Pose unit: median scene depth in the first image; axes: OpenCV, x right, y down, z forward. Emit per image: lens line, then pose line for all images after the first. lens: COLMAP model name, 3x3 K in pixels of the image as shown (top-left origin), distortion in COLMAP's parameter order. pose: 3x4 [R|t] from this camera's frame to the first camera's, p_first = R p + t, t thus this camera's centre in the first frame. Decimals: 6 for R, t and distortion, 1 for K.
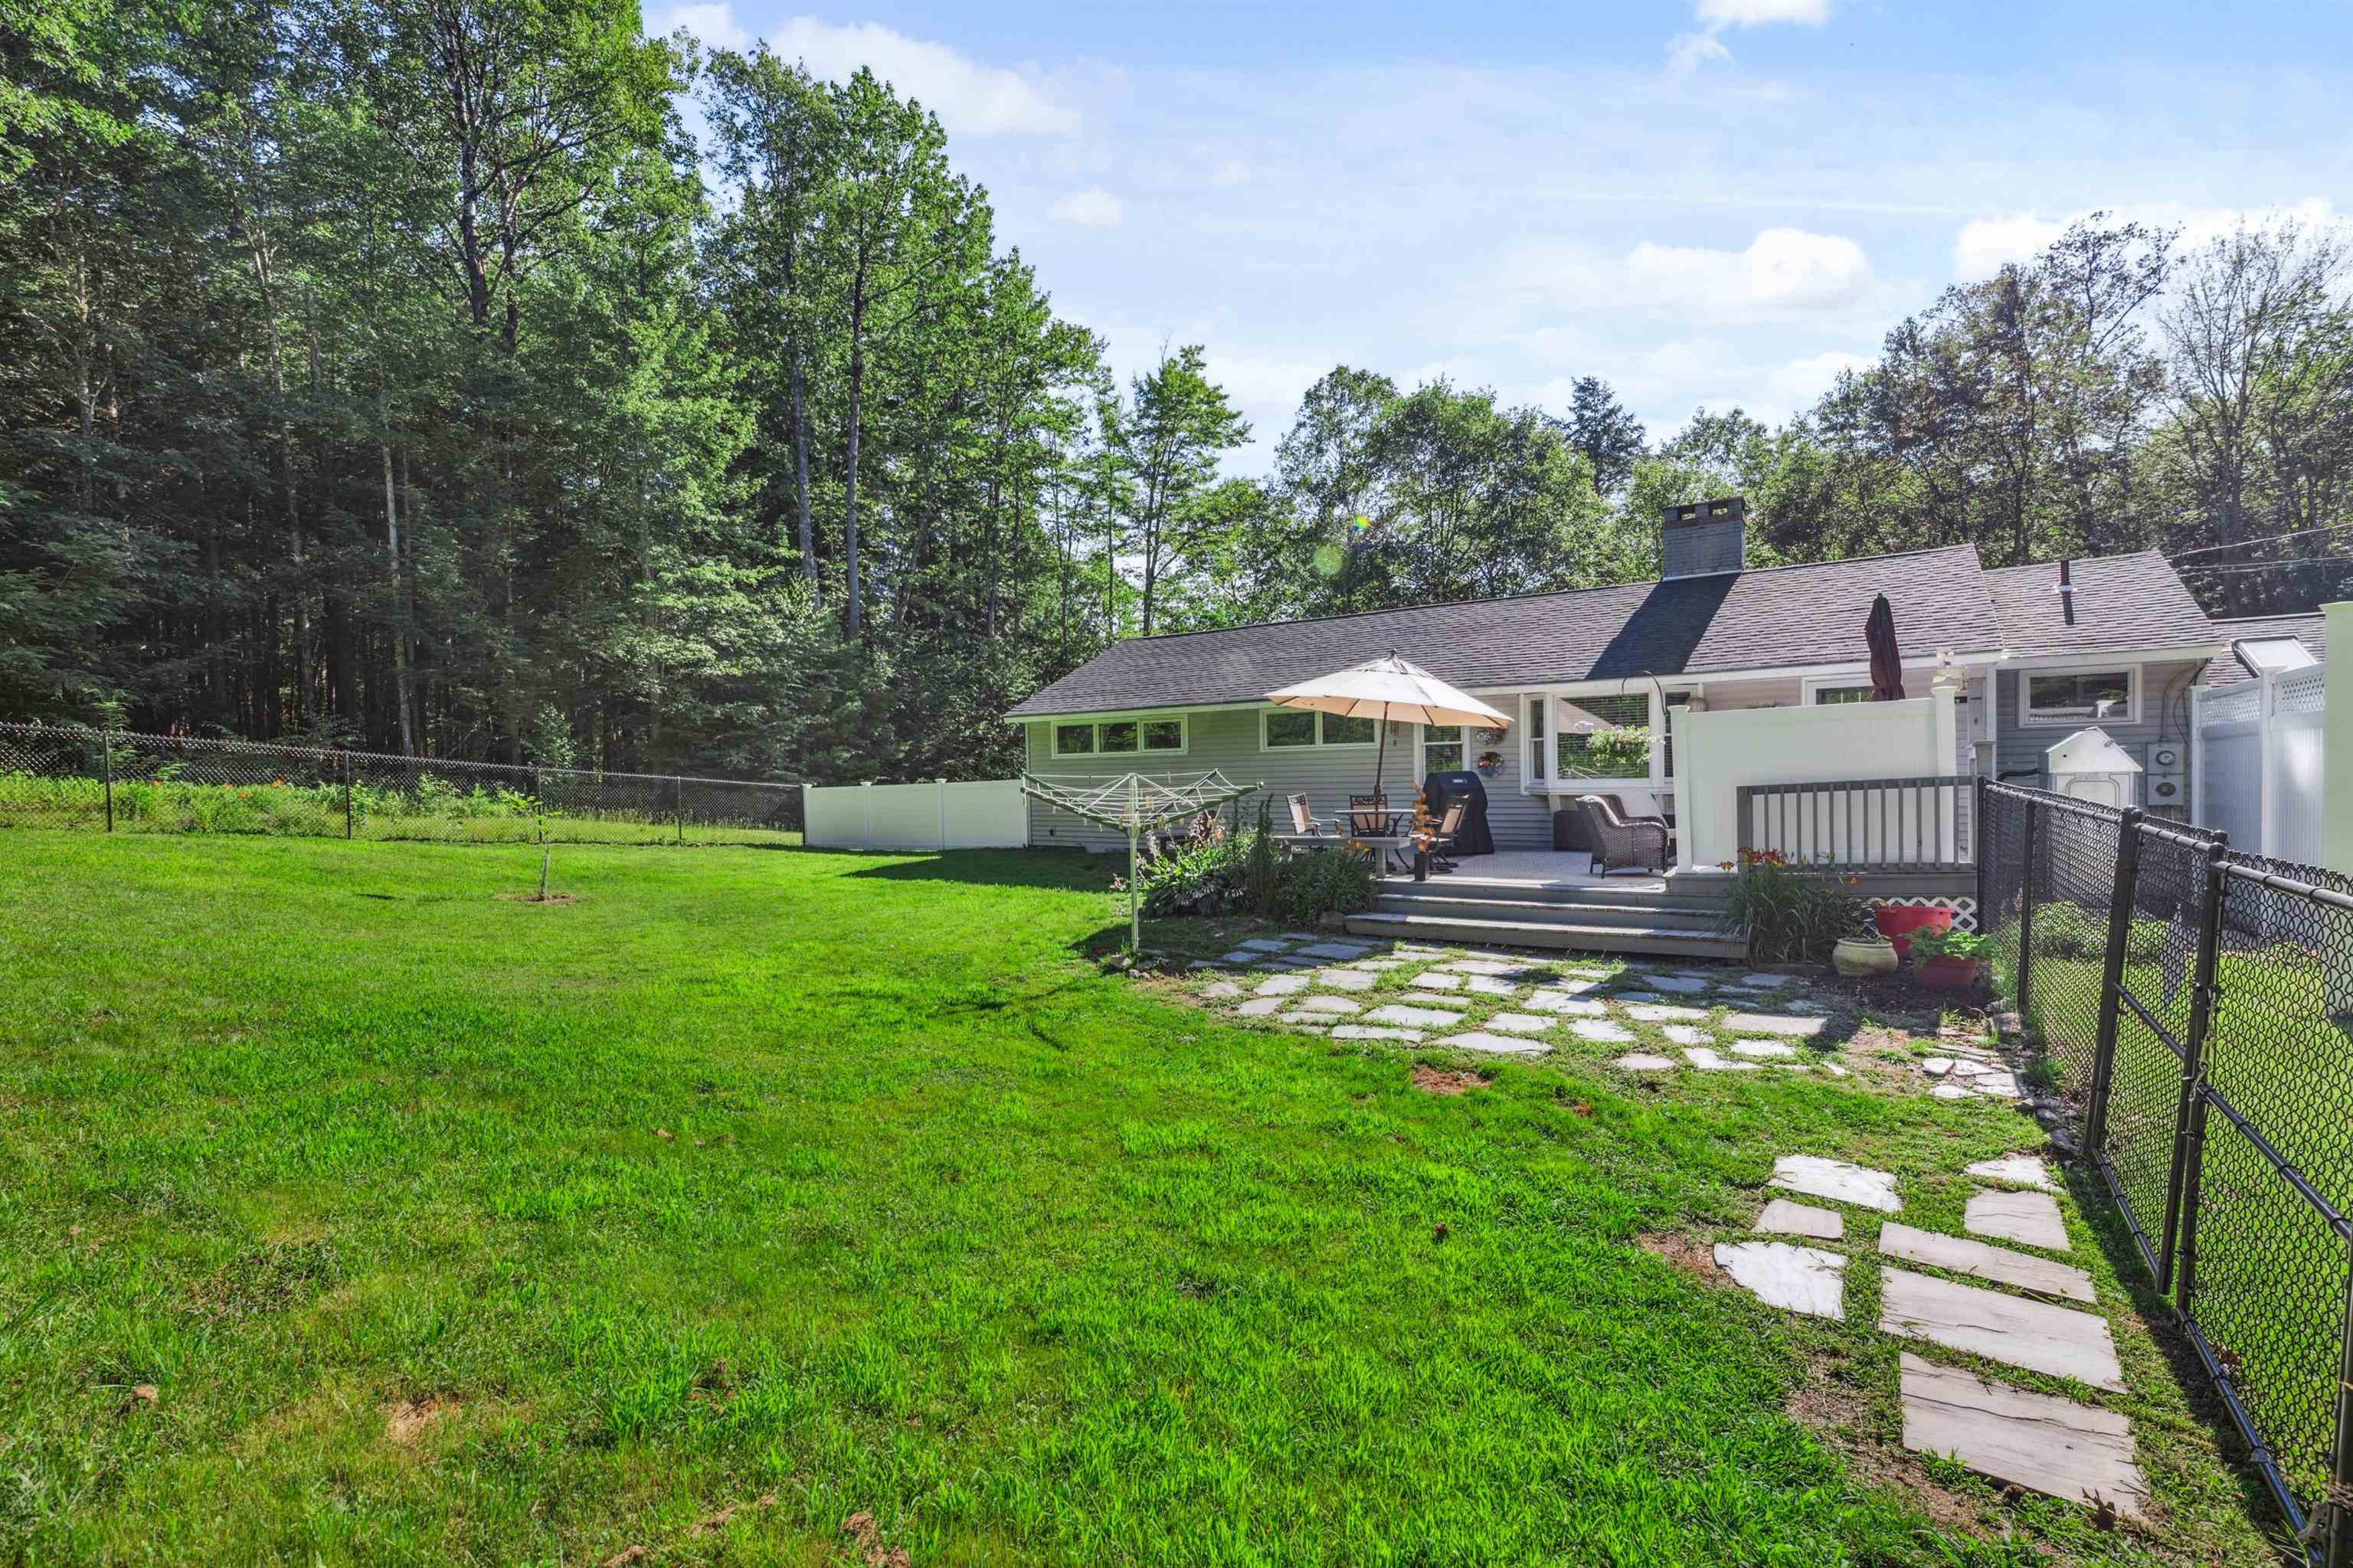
lens RADIAL K [[979.1, 0, 1176.8], [0, 979.1, 821.0], [0, 0, 1]] dist [0.016692, -0.000990]
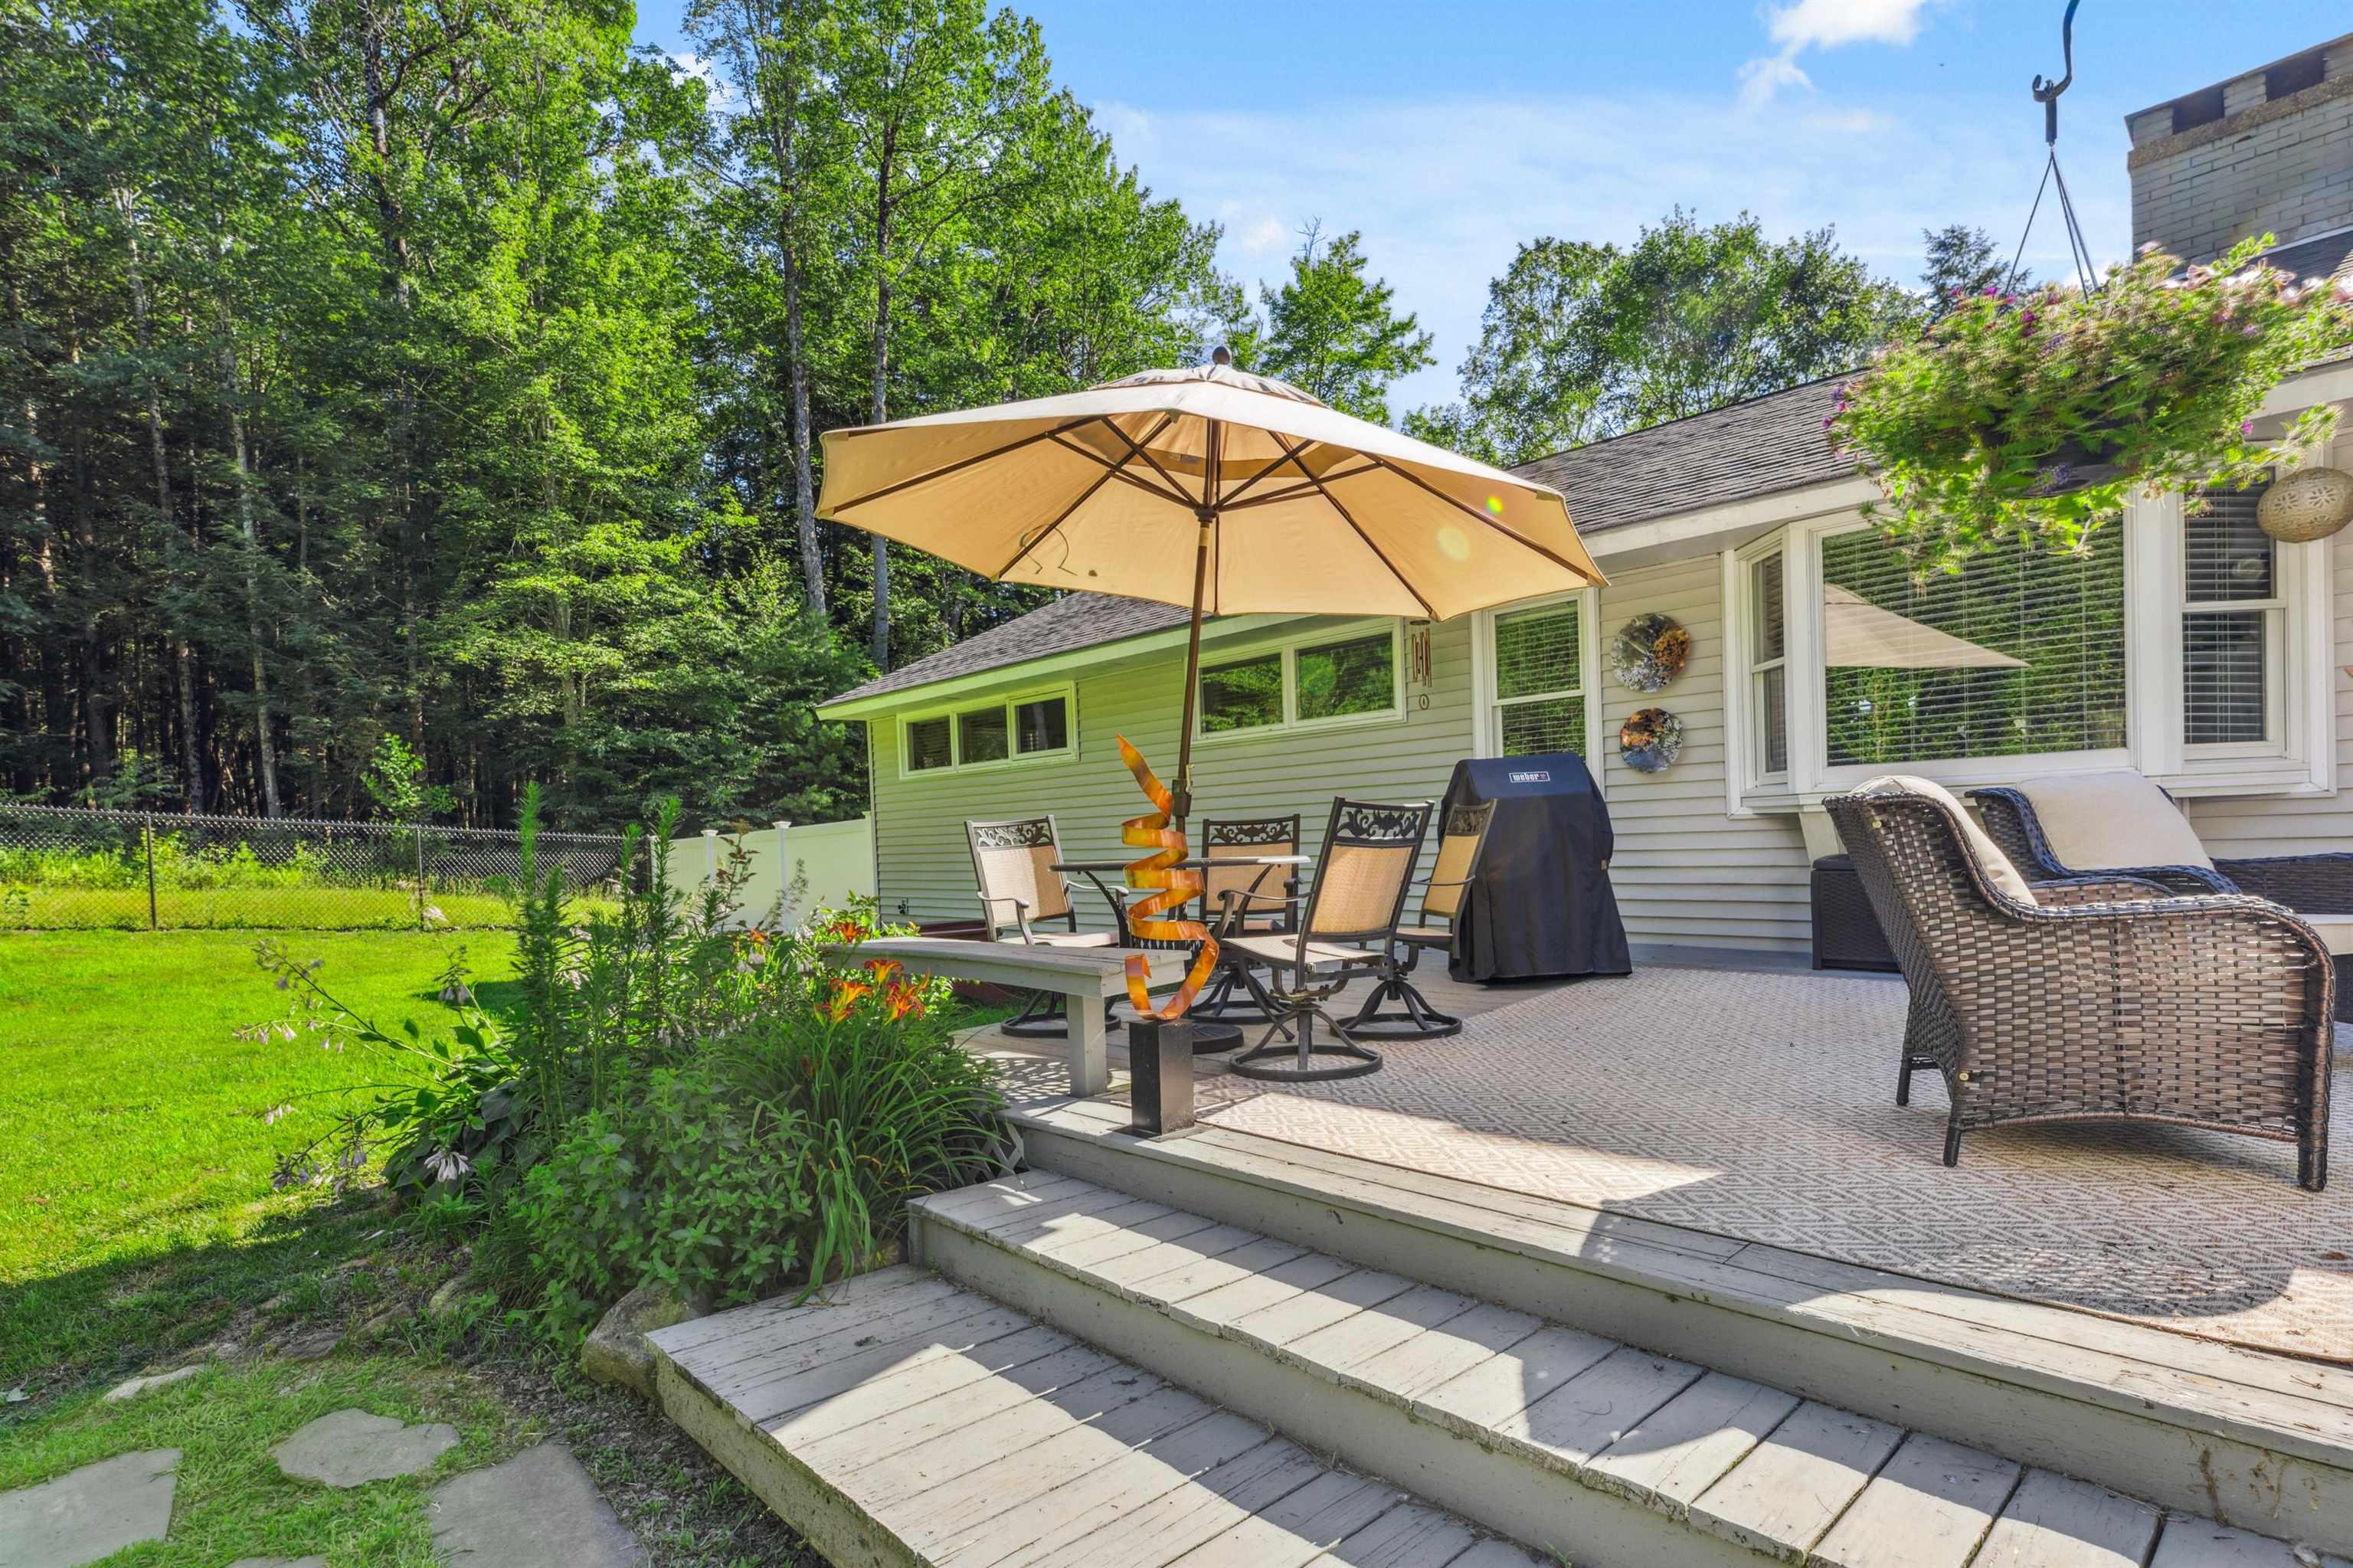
lens RADIAL K [[1123.4, 0, 1203.8], [0, 1123.4, 849.0], [0, 0, 1]] dist [0.028534, -0.000578]
pose [[0.980547, -0.014511, -0.195748, 0.074569], [0.008935, 0.999530, -0.029338, -0.000755], [0.196081, 0.027019, 0.980215, 0.167169]]
